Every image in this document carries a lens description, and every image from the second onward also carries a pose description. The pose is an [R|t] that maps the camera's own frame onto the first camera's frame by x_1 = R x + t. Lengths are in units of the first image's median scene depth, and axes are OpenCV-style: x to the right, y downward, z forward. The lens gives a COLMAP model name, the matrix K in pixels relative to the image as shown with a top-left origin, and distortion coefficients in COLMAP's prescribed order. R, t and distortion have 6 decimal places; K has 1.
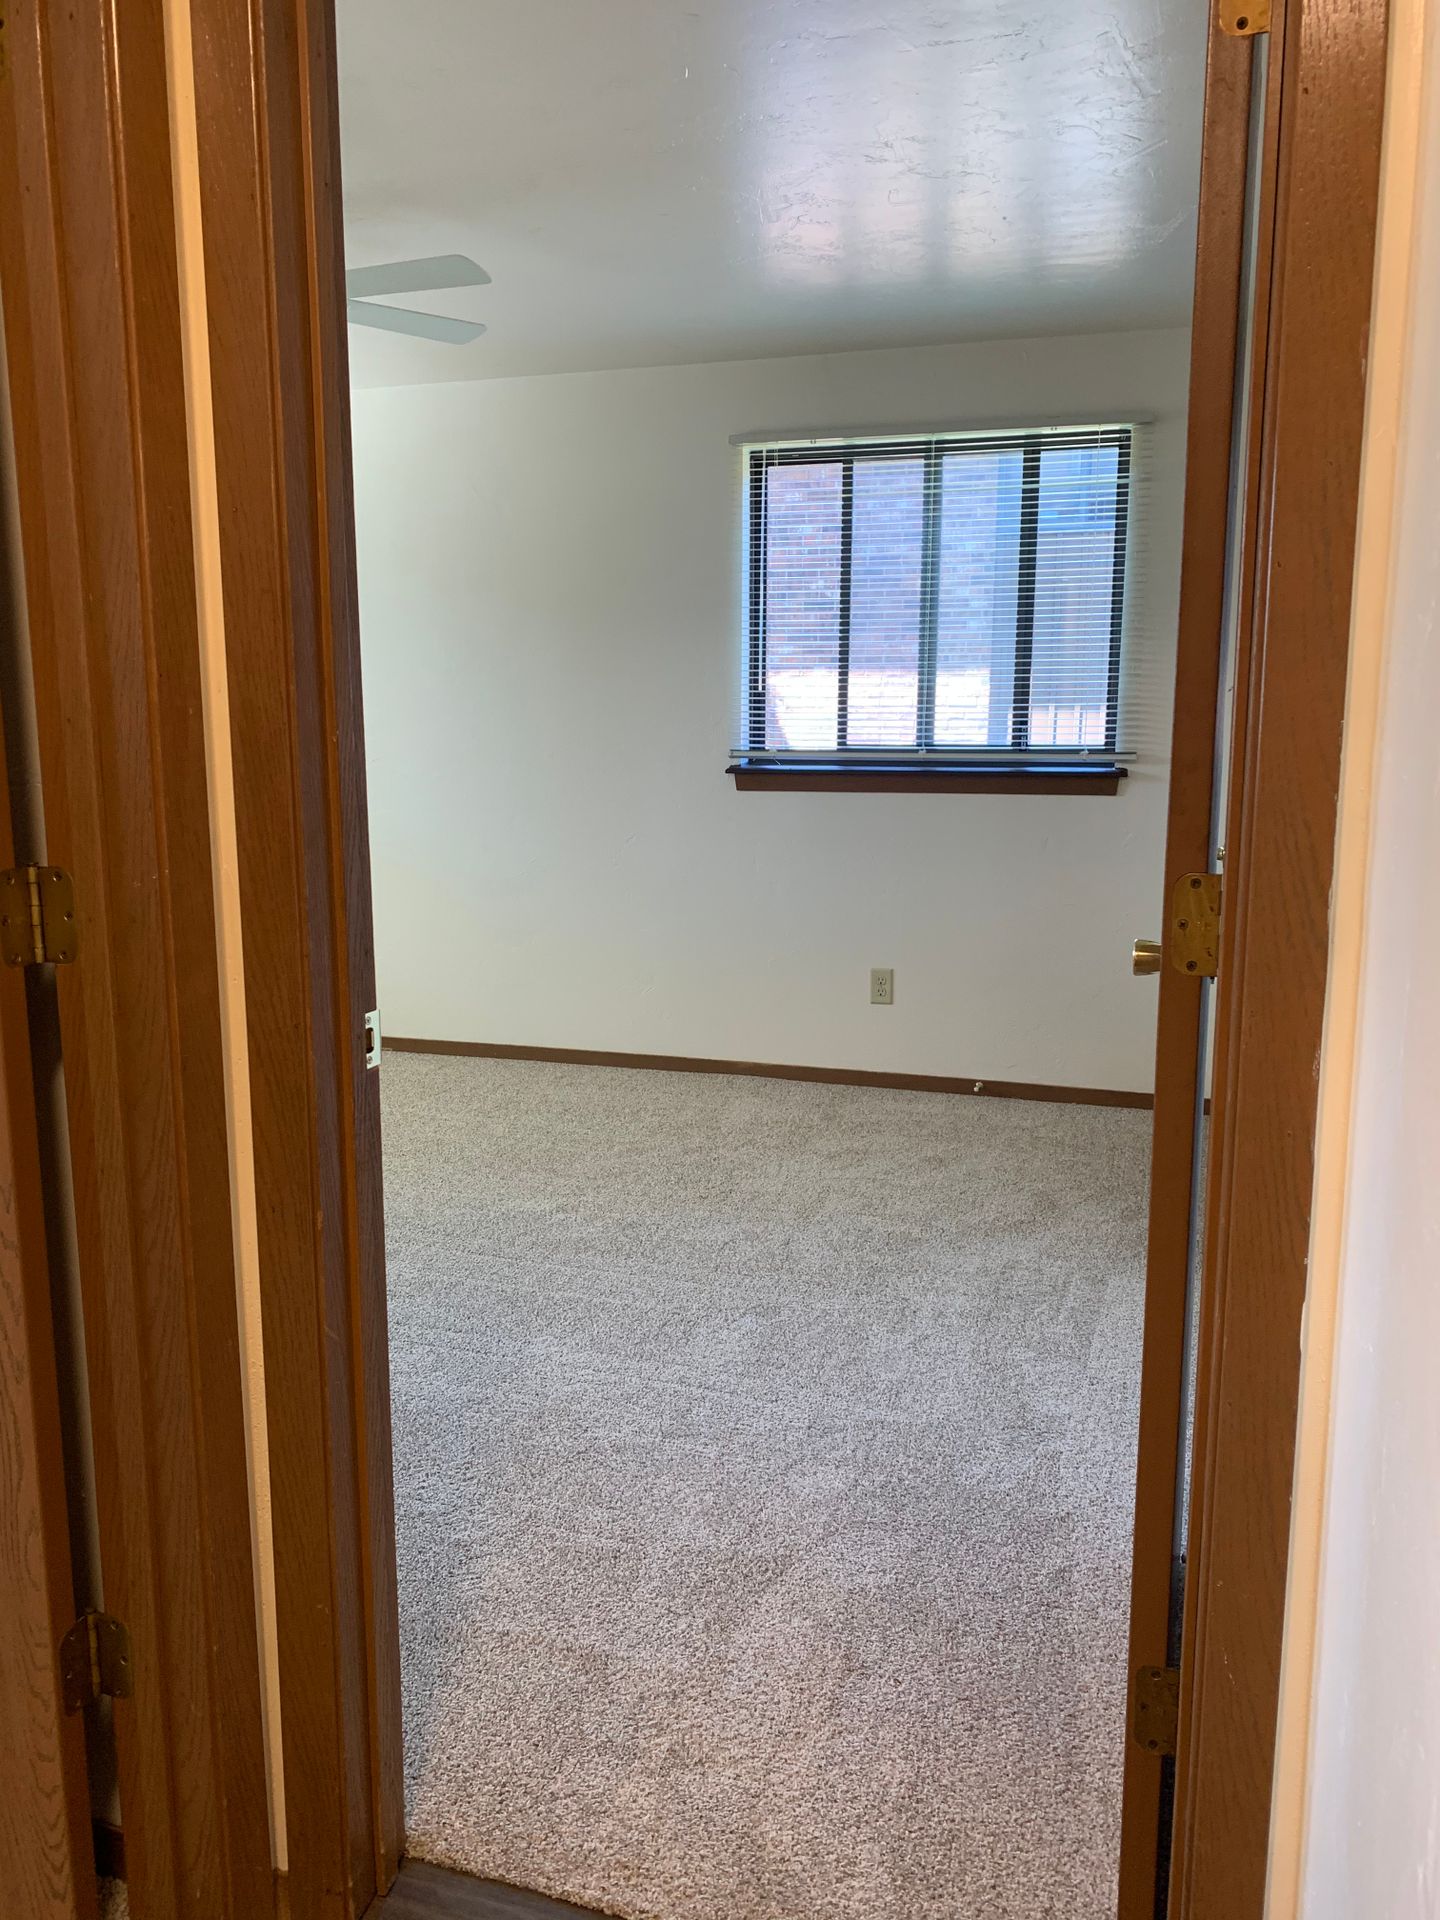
lens RADIAL K [[1453.1, 0, 720.0], [0, 1453.1, 960.0], [0, 0, 1]] dist [0.092470, -0.202390]
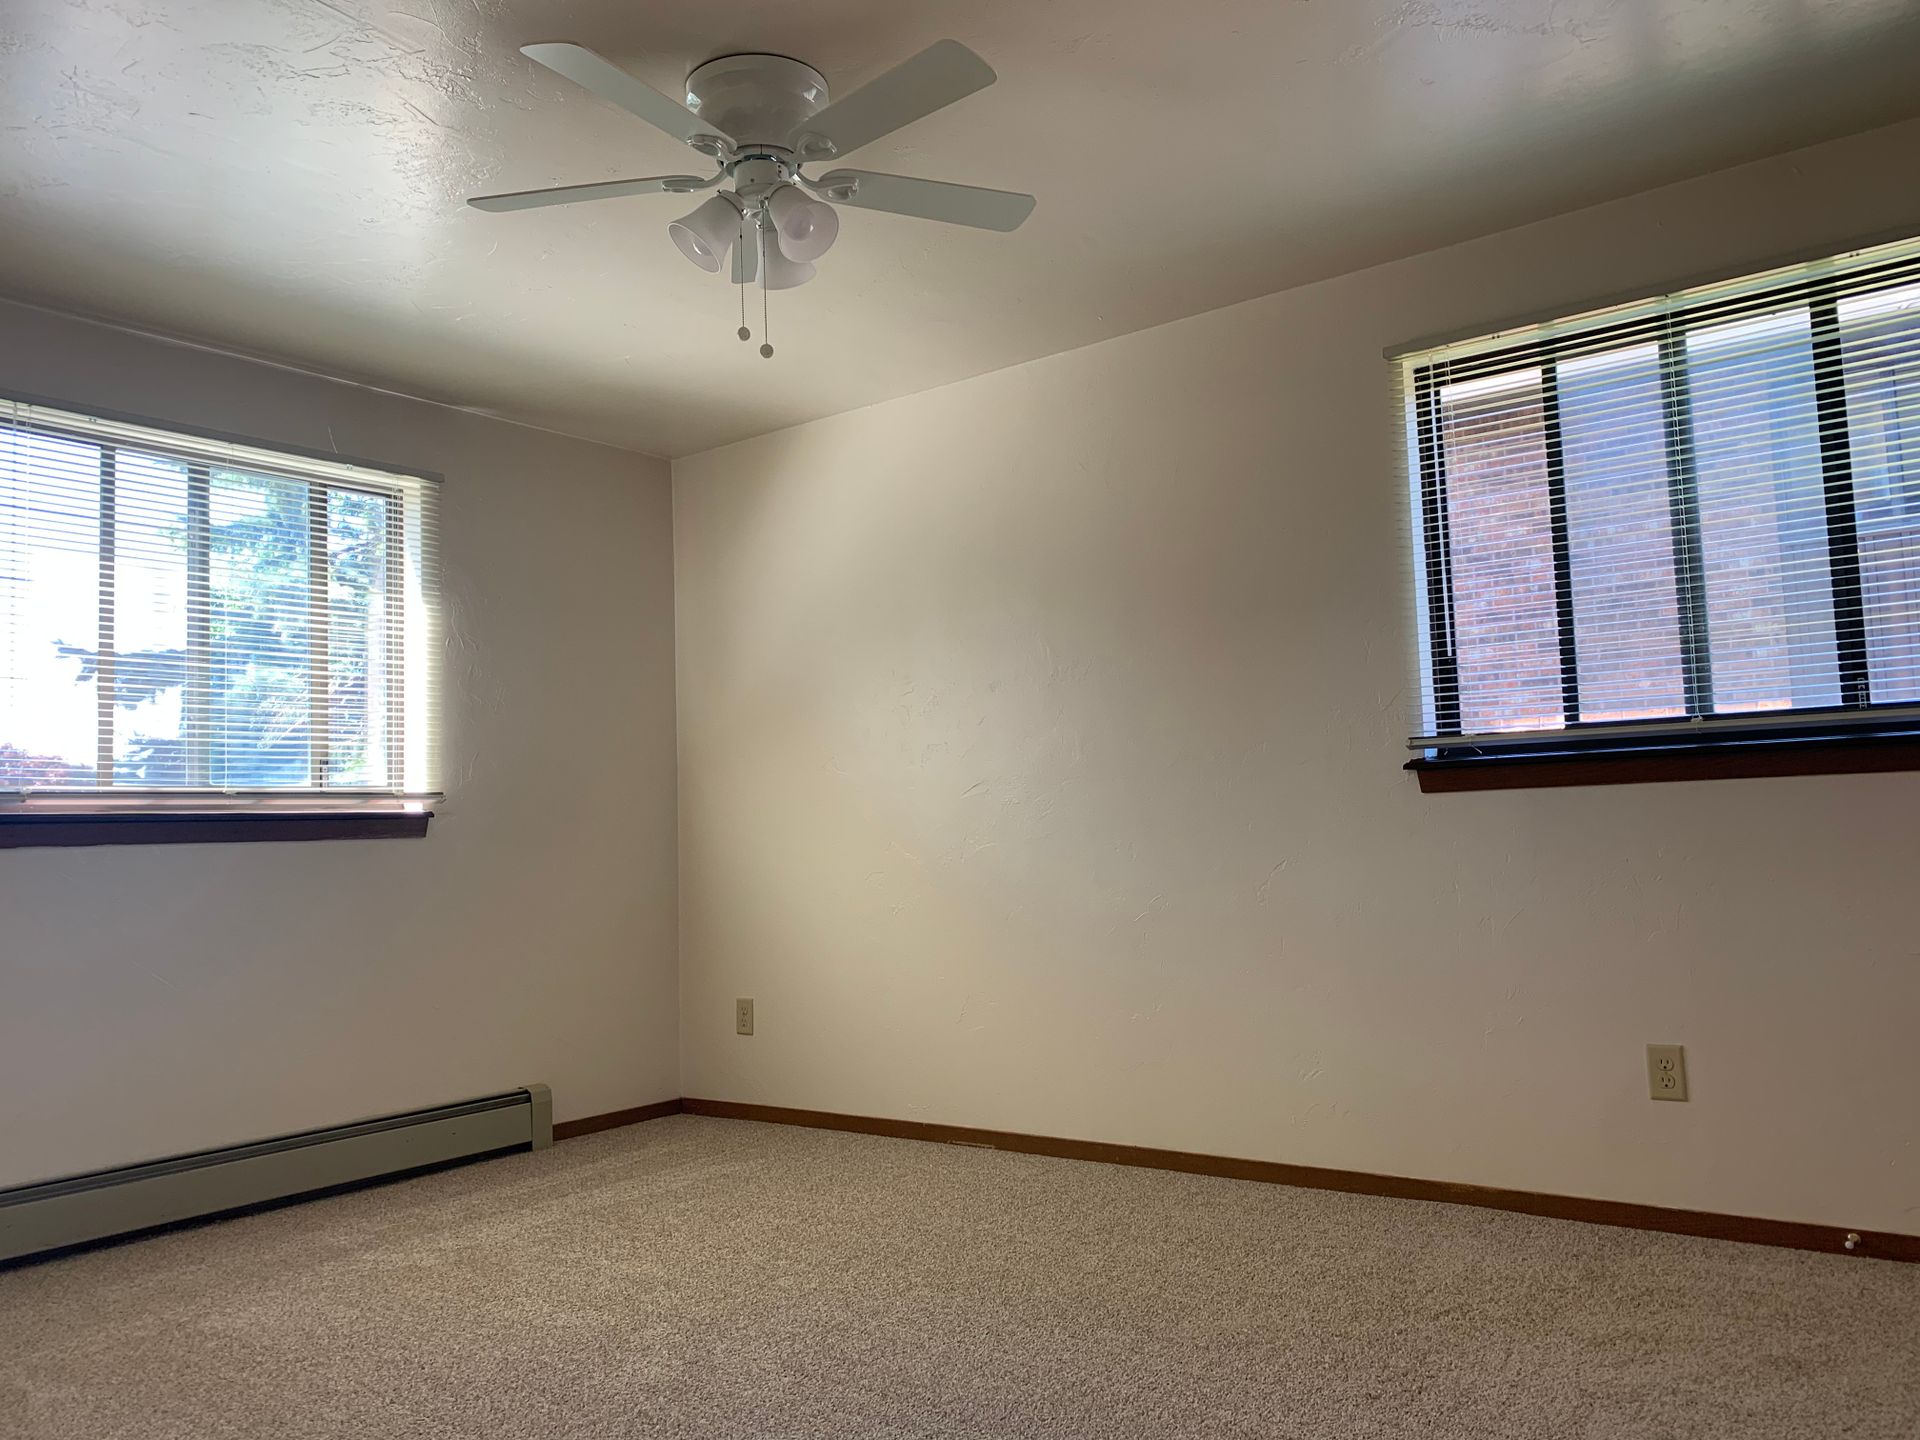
lens RADIAL K [[1419.9, 0, 960.0], [0, 1419.9, 720.0], [0, 0, 1]] dist [-0.004917, -0.002468]
pose [[0.938298, -0.062354, -0.340160, 0.039479], [-0.025699, 0.968320, -0.248388, 0.031989], [0.344872, 0.241803, 0.906970, 0.269564]]
